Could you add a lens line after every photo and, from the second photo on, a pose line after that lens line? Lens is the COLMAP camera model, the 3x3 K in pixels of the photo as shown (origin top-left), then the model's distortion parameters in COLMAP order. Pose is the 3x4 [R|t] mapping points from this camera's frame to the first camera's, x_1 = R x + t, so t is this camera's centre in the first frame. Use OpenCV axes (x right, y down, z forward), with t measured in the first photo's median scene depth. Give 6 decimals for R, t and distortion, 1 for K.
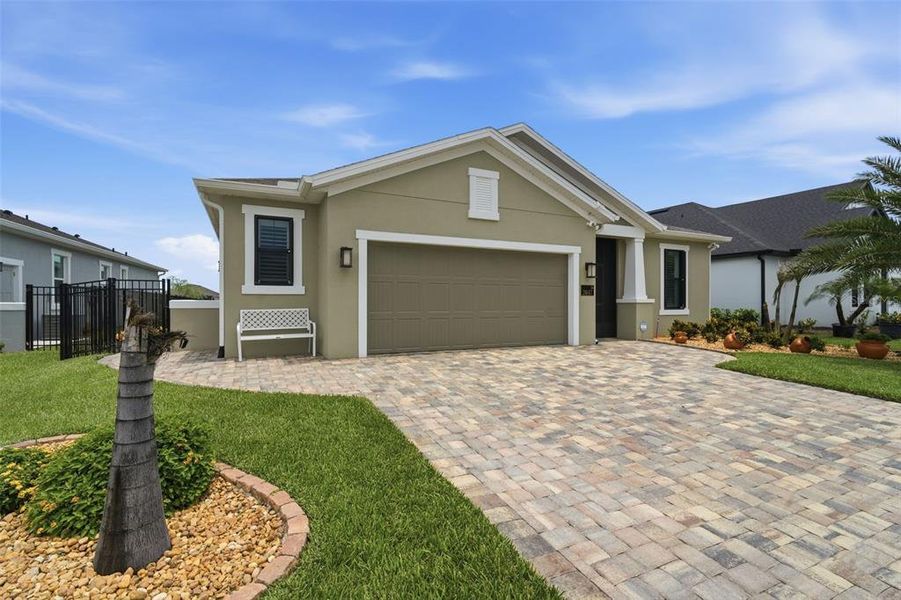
lens RADIAL K [[420.9, 0, 443.1], [0, 420.9, 305.8], [0, 0, 1]] dist [-0.004202, 0.000947]
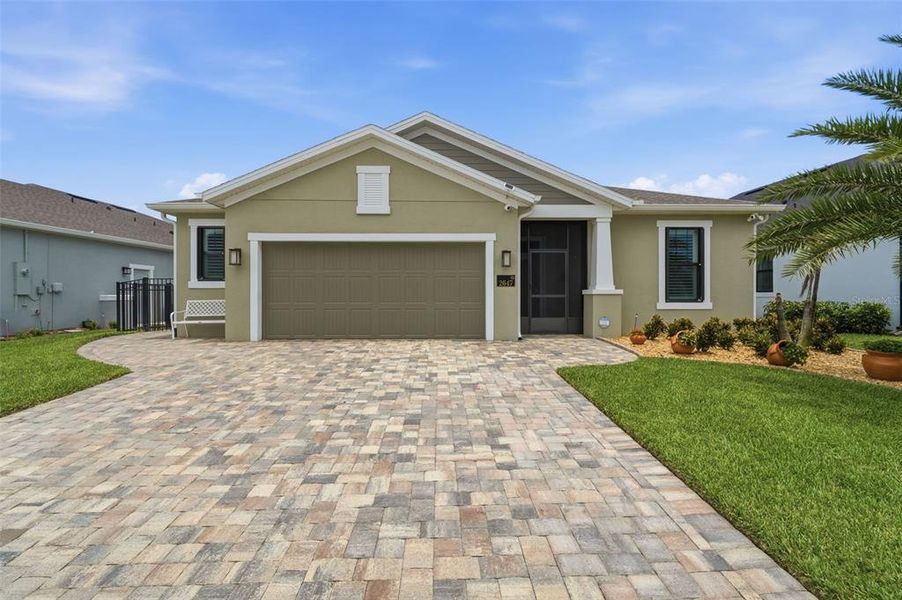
lens RADIAL K [[421.4, 0, 456.1], [0, 421.4, 301.2], [0, 0, 1]] dist [-0.004202, 0.000947]
pose [[0.911933, 0.003320, -0.410326, 0.720402], [-0.001046, 0.999983, 0.005767, 0.003261], [0.410338, -0.004830, 0.911921, 0.139727]]
